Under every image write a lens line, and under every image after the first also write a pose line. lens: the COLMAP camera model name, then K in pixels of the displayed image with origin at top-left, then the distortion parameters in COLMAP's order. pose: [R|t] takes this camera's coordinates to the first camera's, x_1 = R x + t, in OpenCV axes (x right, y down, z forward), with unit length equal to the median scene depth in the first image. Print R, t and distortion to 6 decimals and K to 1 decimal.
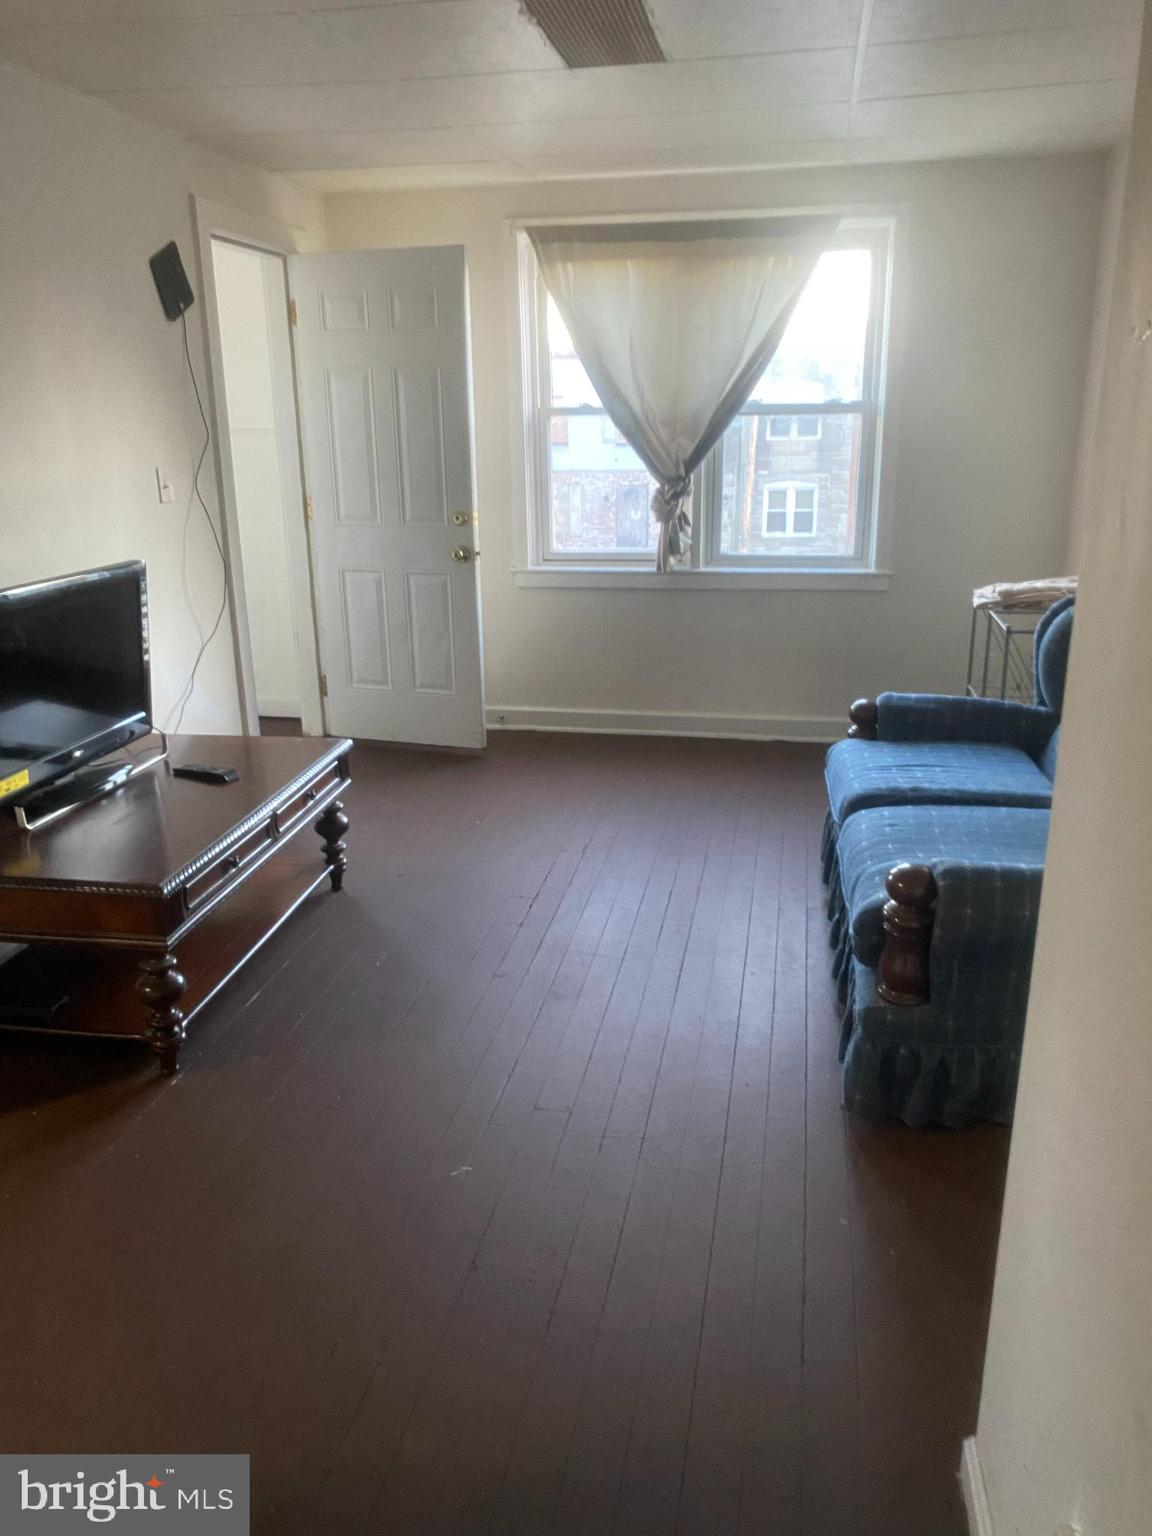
lens RADIAL K [[1186.4, 0, 576.0], [0, 1186.4, 768.0], [0, 0, 1]] dist [0.044055, -0.002247]
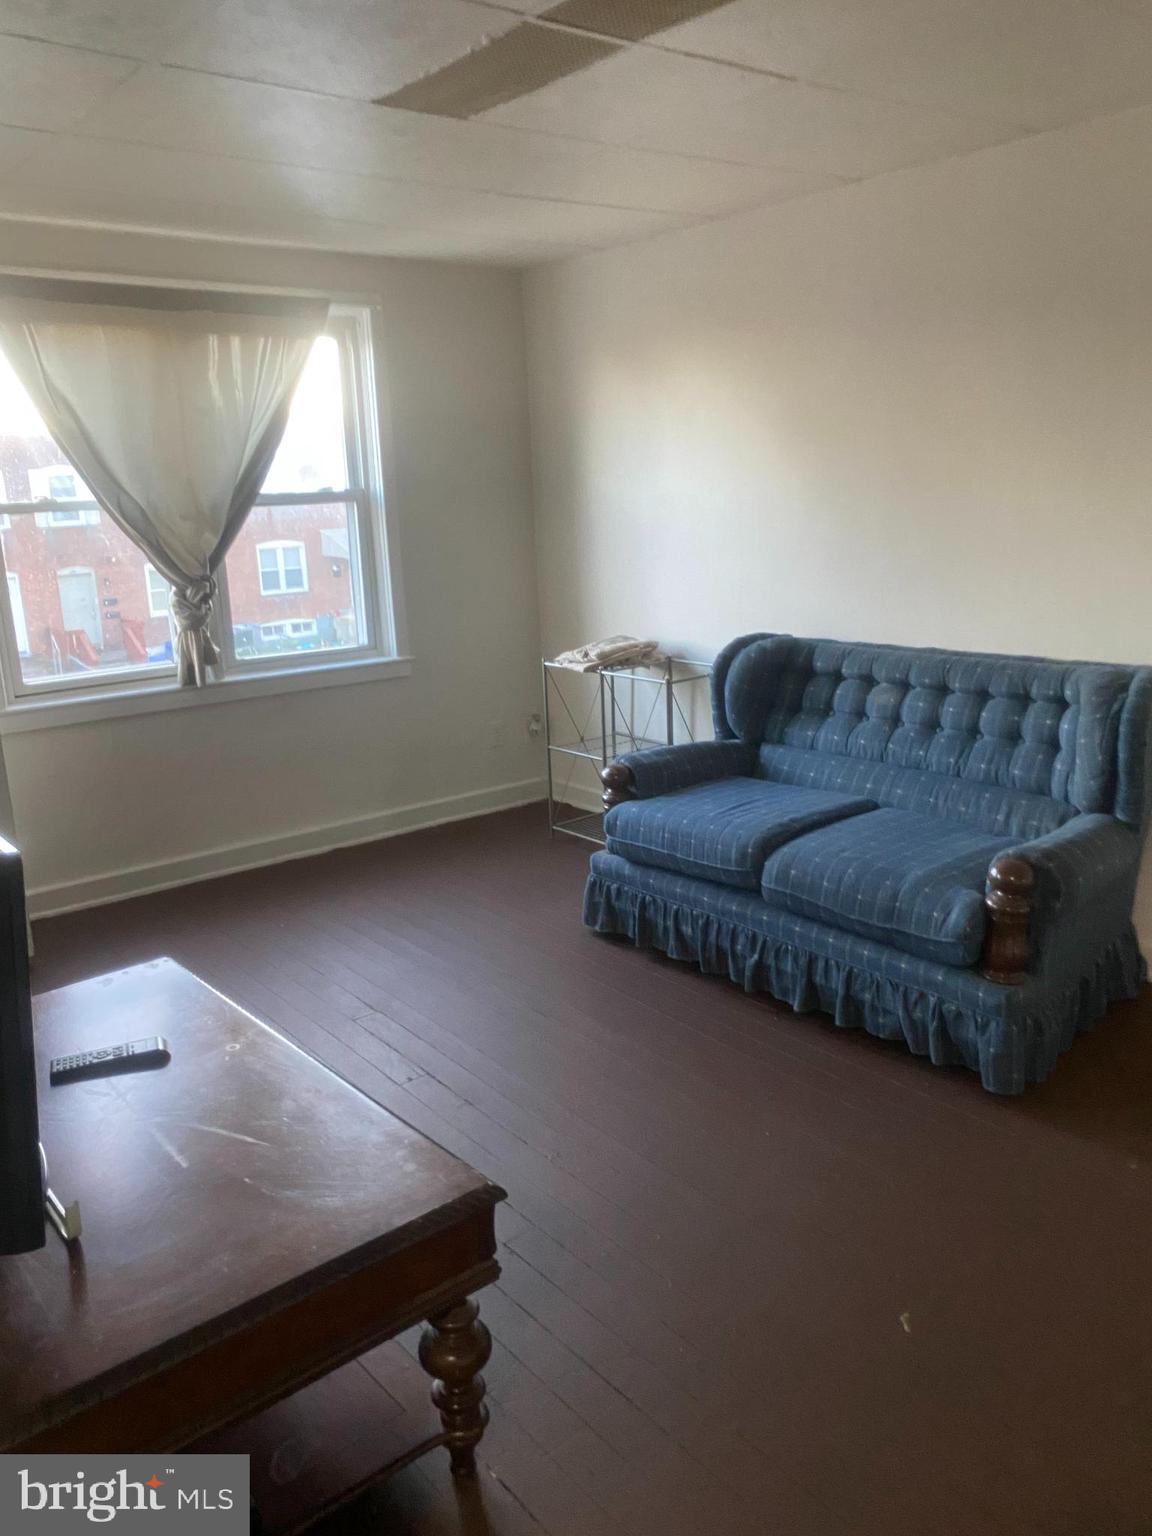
lens RADIAL K [[1186.4, 0, 576.0], [0, 1186.4, 768.0], [0, 0, 1]] dist [0.044055, -0.002247]
pose [[0.662653, -0.185186, 0.725670, -0.385598], [0.247366, 0.968688, 0.021318, -0.062163], [-0.706896, 0.165380, 0.687712, 0.238427]]
